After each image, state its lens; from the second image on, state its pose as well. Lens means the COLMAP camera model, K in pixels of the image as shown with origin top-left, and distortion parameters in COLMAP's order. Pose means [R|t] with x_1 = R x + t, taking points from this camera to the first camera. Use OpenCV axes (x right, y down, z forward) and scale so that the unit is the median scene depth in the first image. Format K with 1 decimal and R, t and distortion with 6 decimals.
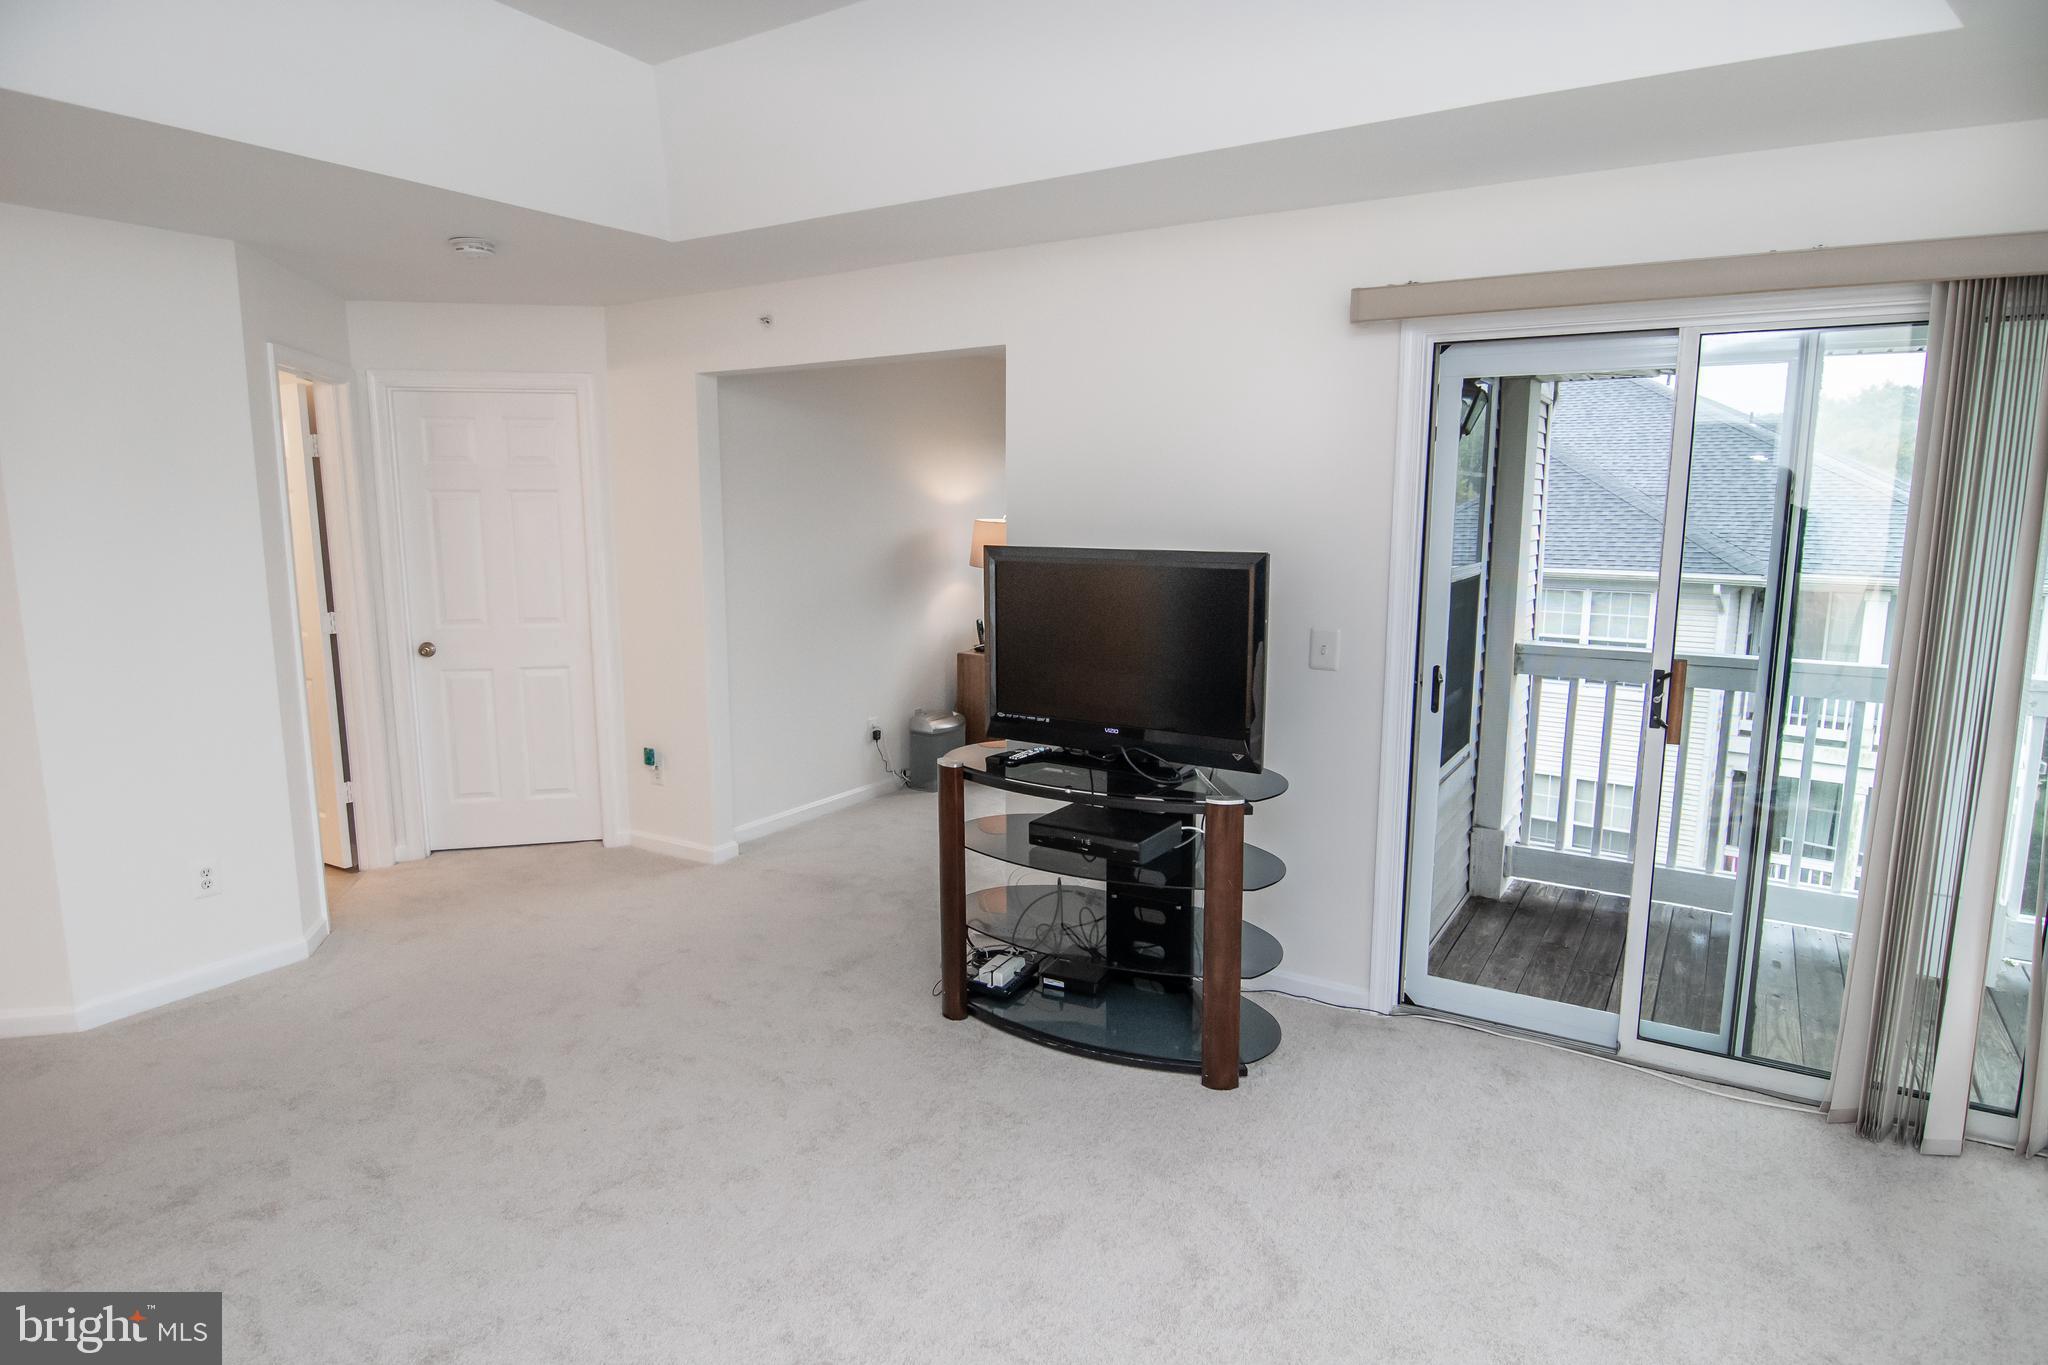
lens RADIAL K [[1130.1, 0, 1014.1], [0, 1130.1, 687.9], [0, 0, 1]] dist [-0.023309, -0.001095]
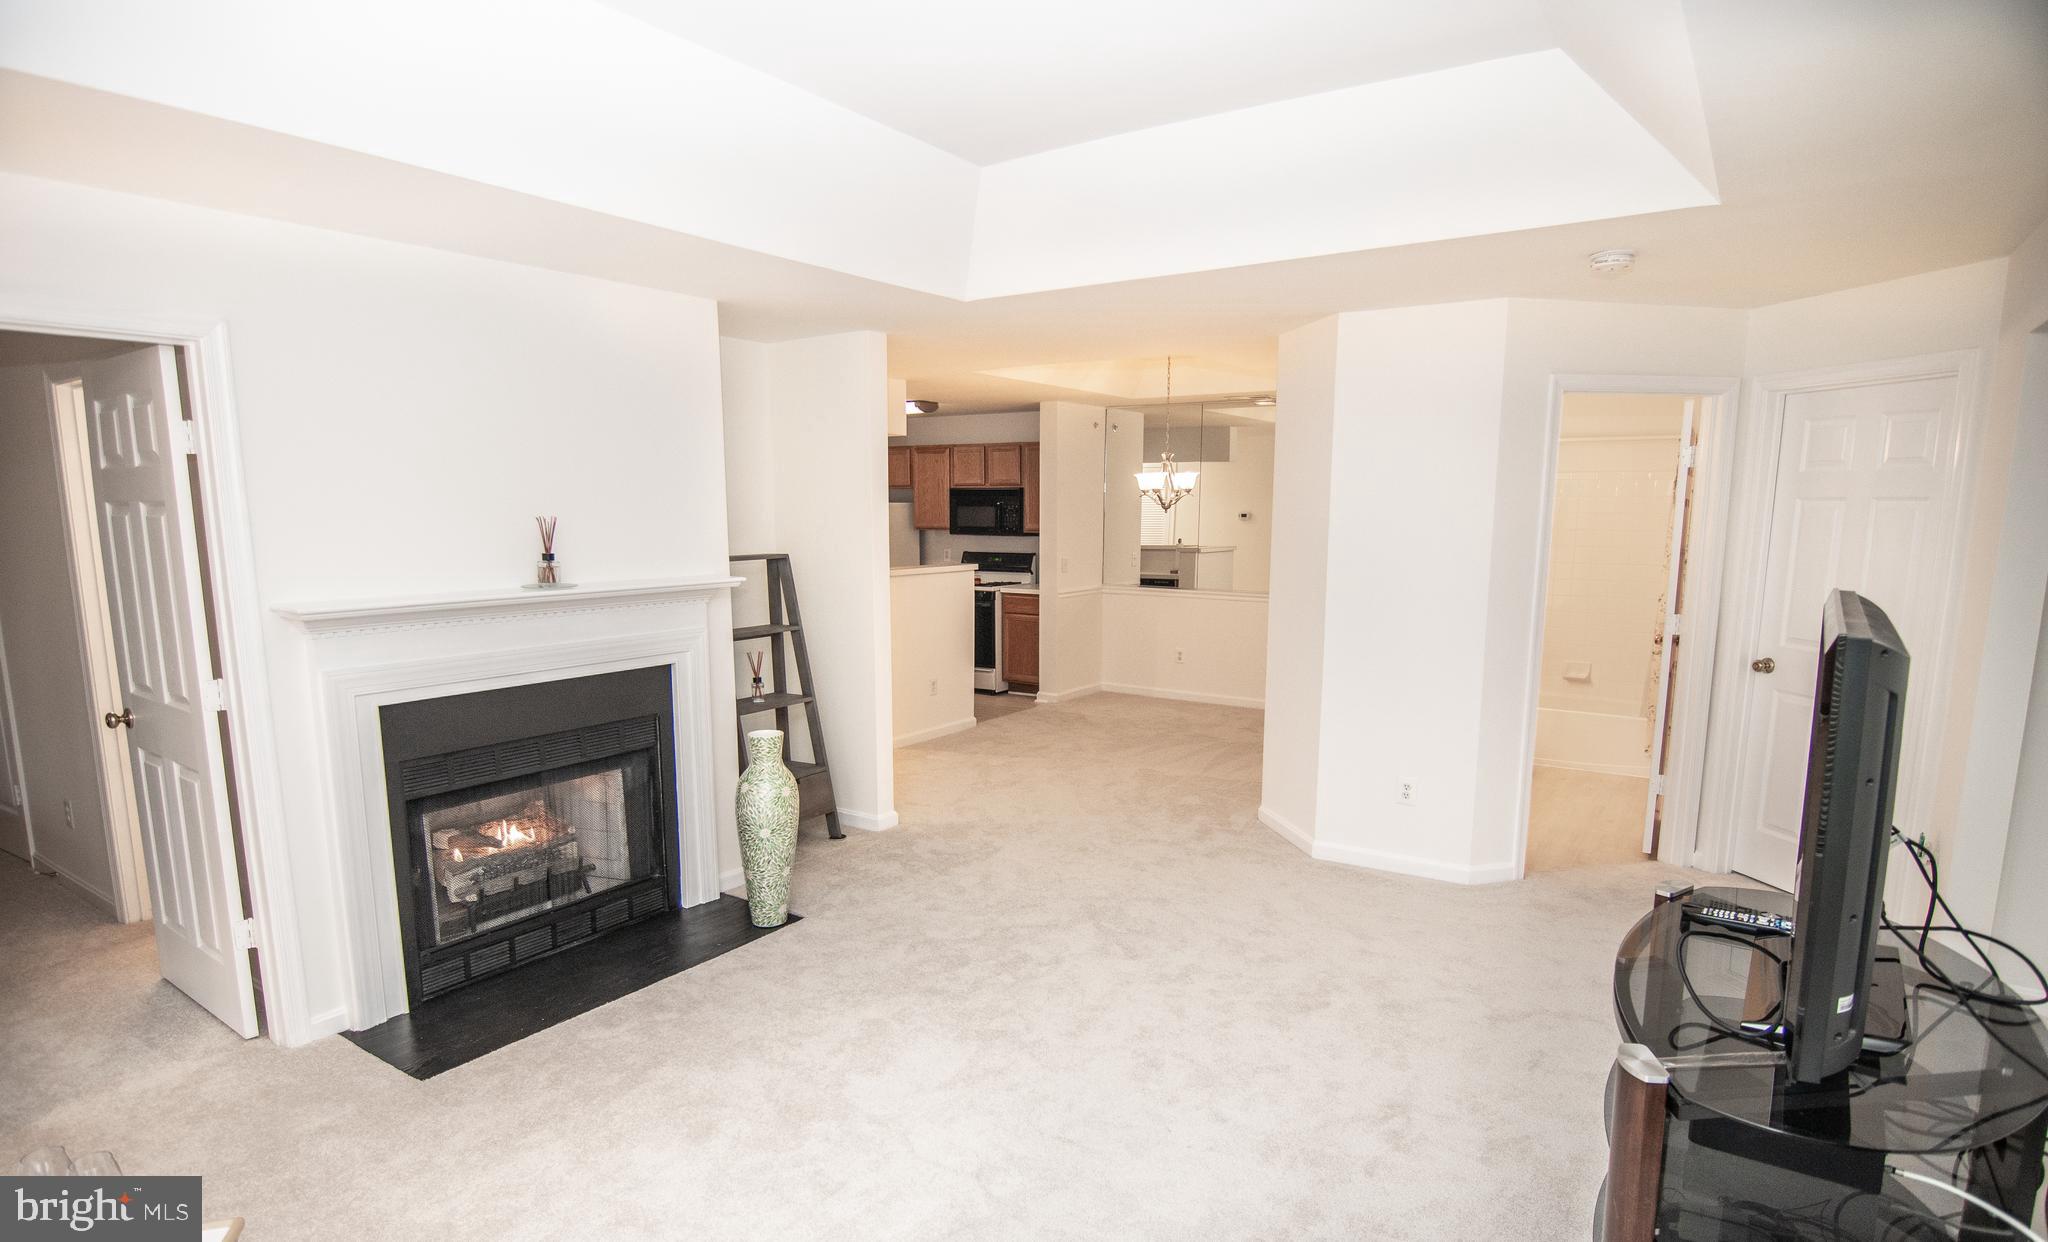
lens RADIAL K [[1082.6, 0, 1027.4], [0, 1082.6, 673.1], [0, 0, 1]] dist [-0.000612, -0.000024]
pose [[-0.017675, 0.158395, -0.987218, 0.542546], [-0.161125, 0.974016, 0.159162, -0.100223], [0.986776, 0.161878, 0.008305, 0.518411]]
